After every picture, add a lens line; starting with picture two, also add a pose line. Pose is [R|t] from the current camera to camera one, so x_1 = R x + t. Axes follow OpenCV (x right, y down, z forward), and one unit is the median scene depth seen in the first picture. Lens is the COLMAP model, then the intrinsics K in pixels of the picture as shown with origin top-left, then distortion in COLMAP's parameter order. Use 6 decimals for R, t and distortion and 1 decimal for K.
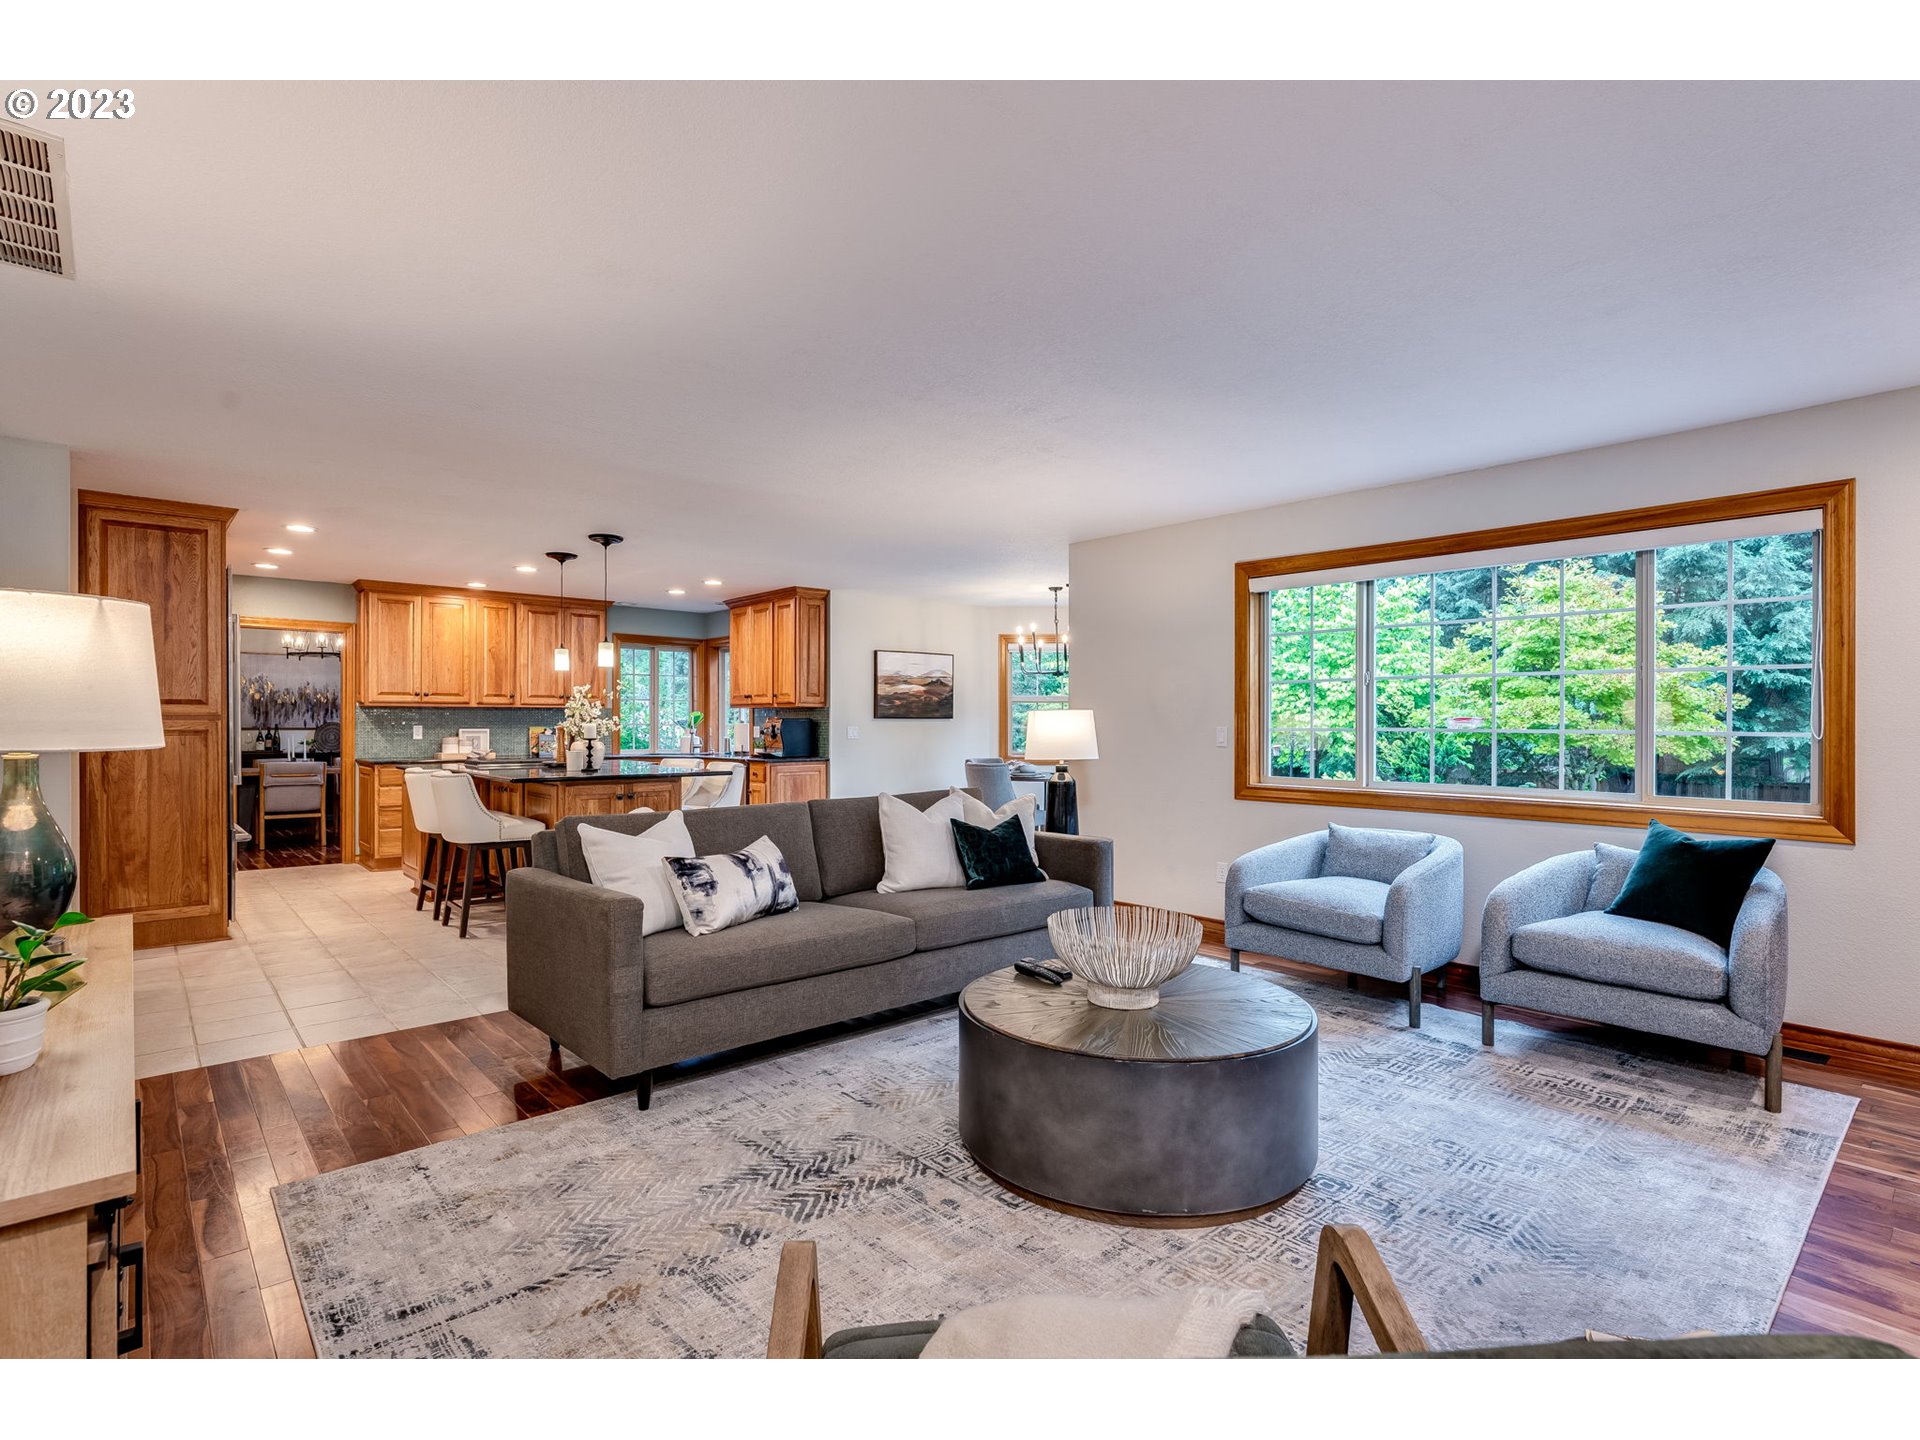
lens RADIAL K [[917.0, 0, 948.6], [0, 917.0, 723.2], [0, 0, 1]] dist [-0.004285, 0.000441]
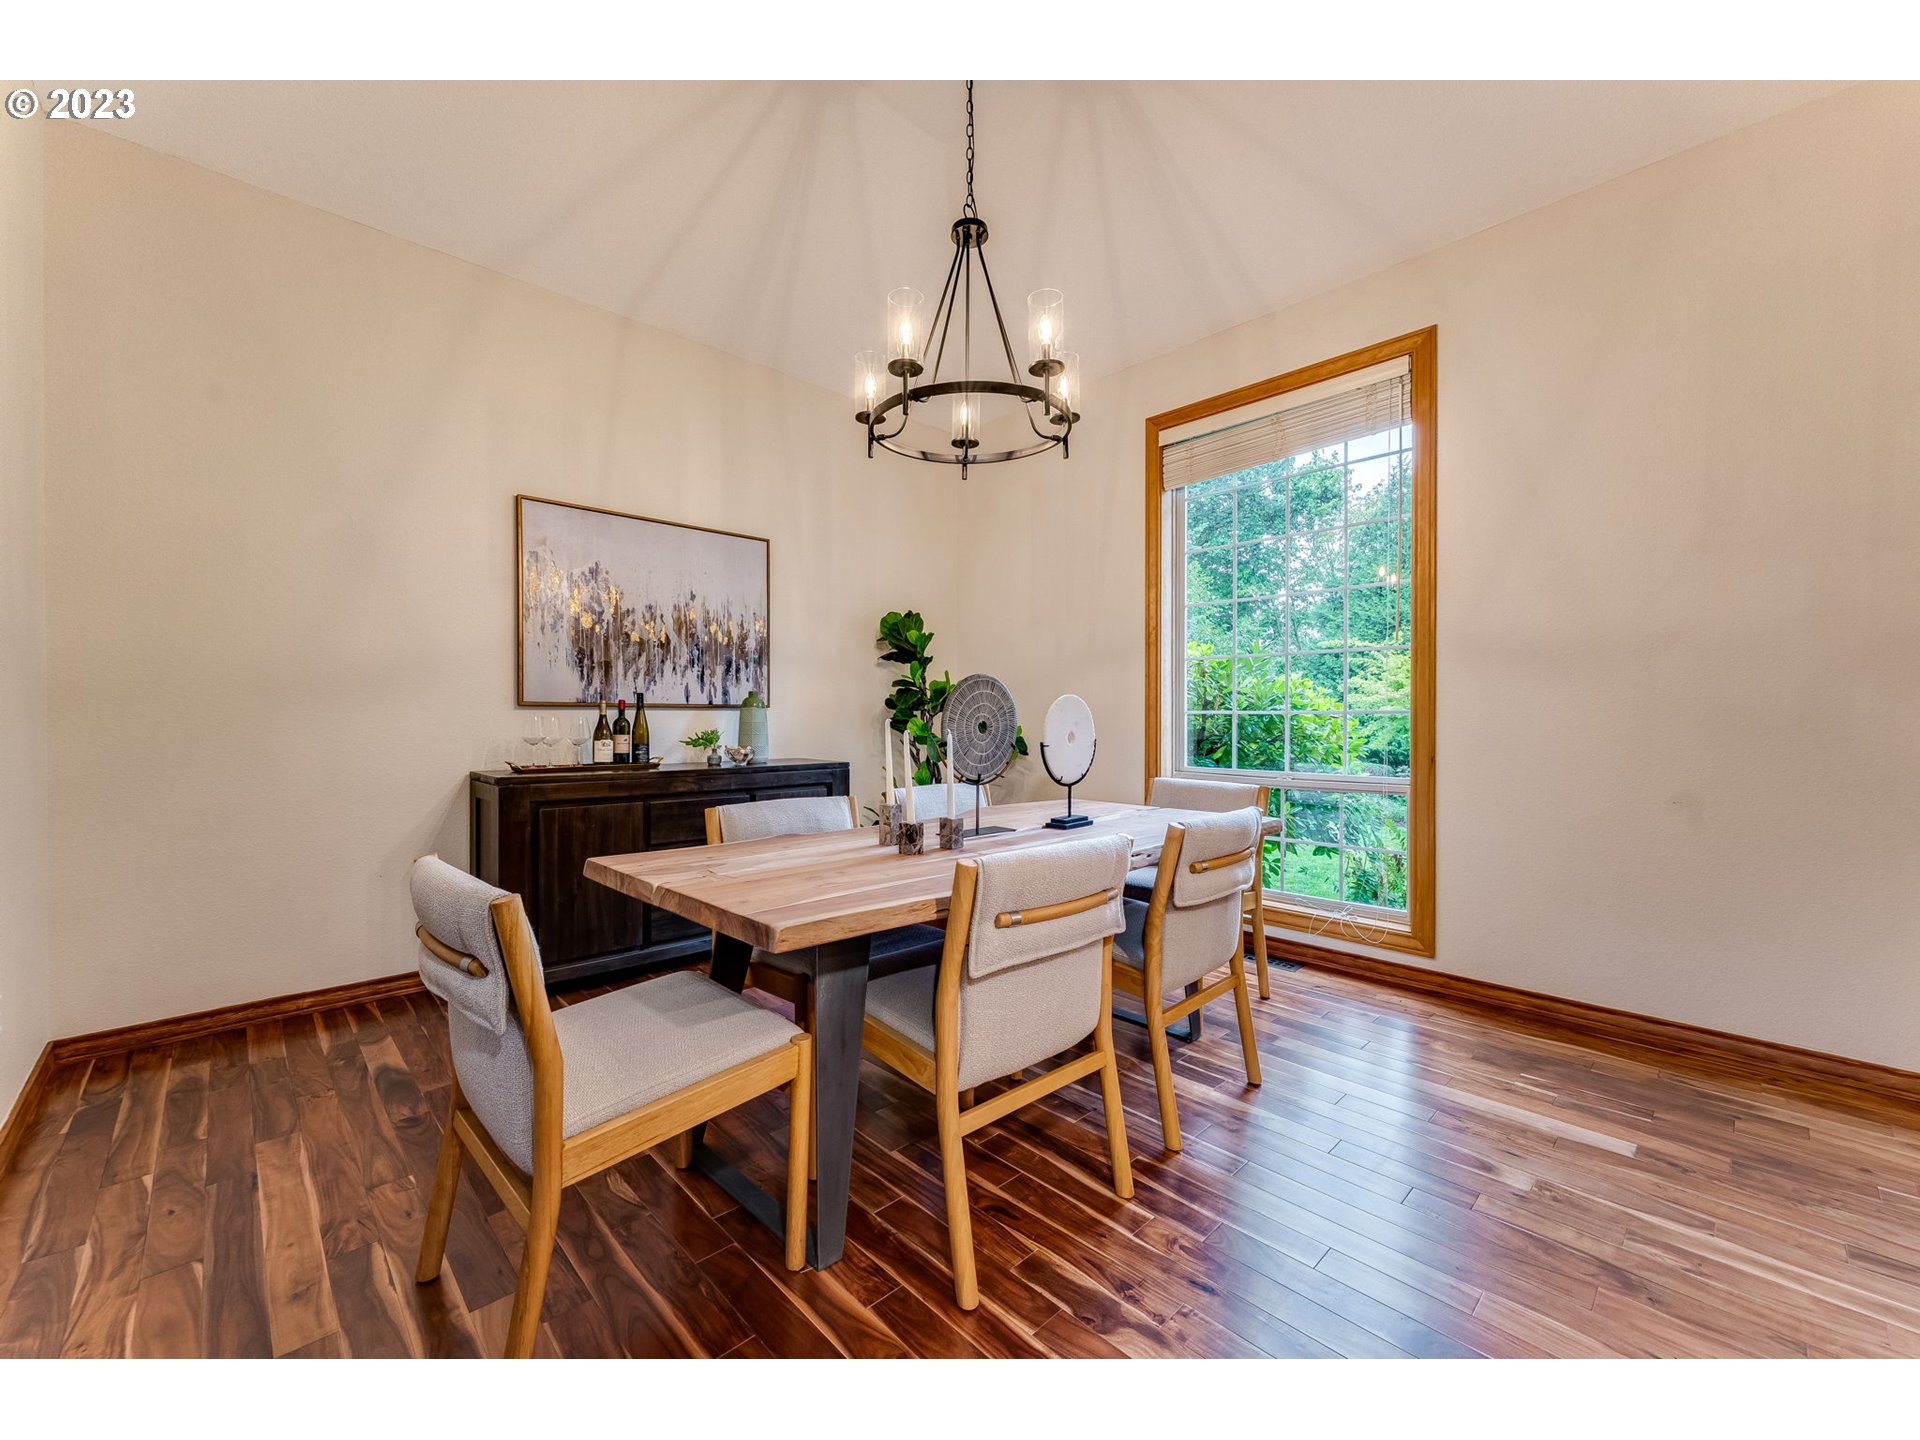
lens RADIAL K [[817.2, 0, 975.6], [0, 817.2, 727.4], [0, 0, 1]] dist [-0.002895, -0.000520]
pose [[0.999994, 0.002670, -0.002224, -0.755883], [-0.002646, 0.999936, 0.010961, 0.014093], [0.002253, -0.010955, 0.999937, 0.841361]]
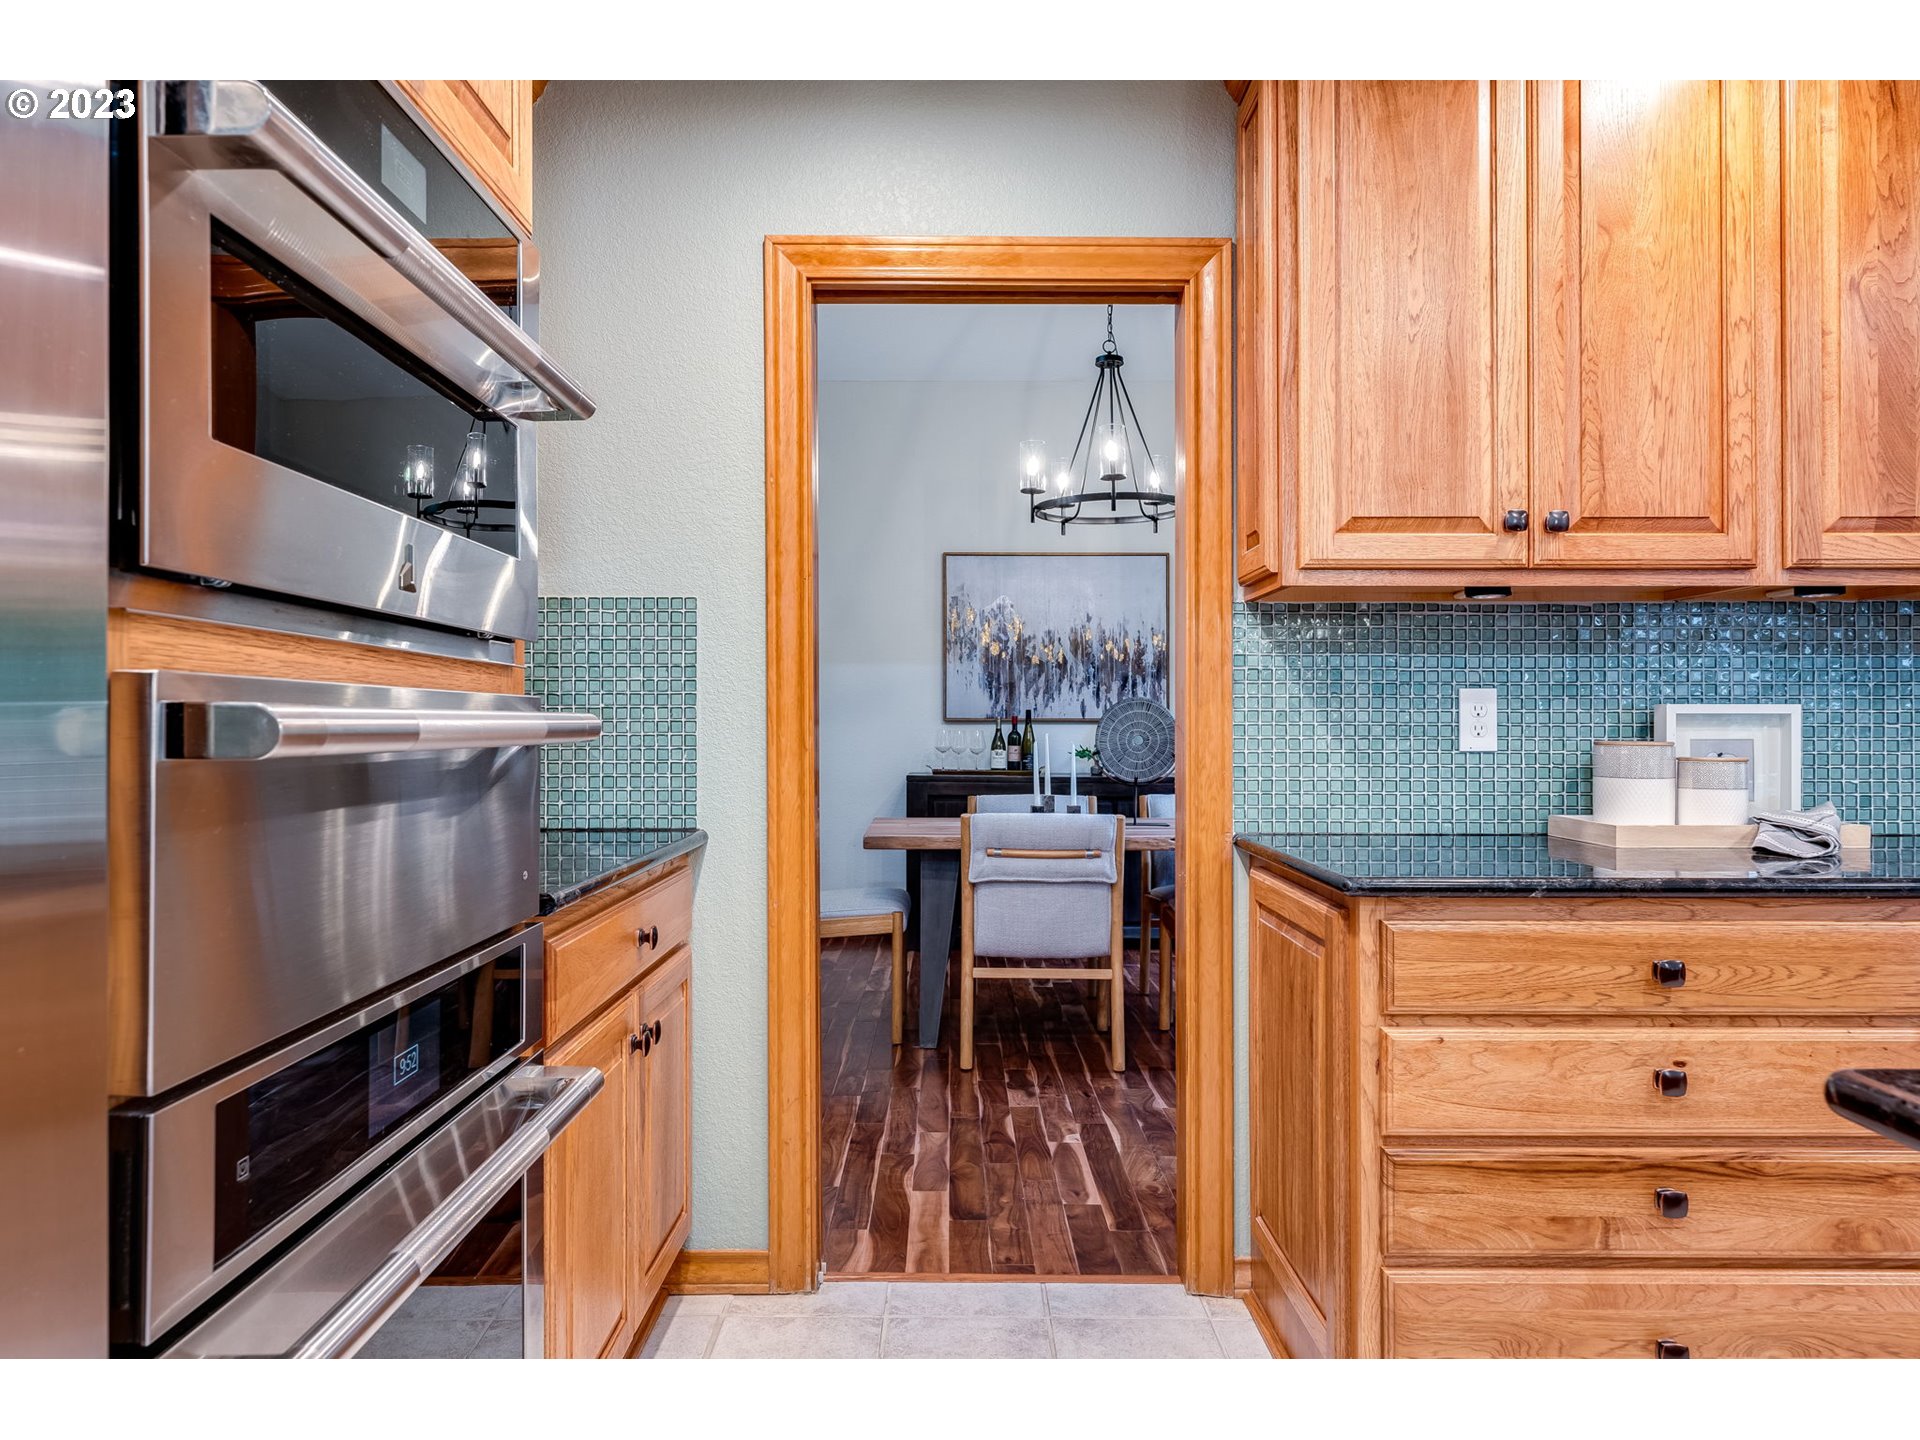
lens RADIAL K [[1280.5, 0, 954.1], [0, 1280.5, 715.7], [0, 0, 1]] dist [0.000873, -0.000777]
pose [[0.747345, -0.004819, -0.664418, -0.448425], [-0.000438, 0.999970, -0.007745, 0.010863], [0.664436, 0.006079, 0.747321, 0.657076]]
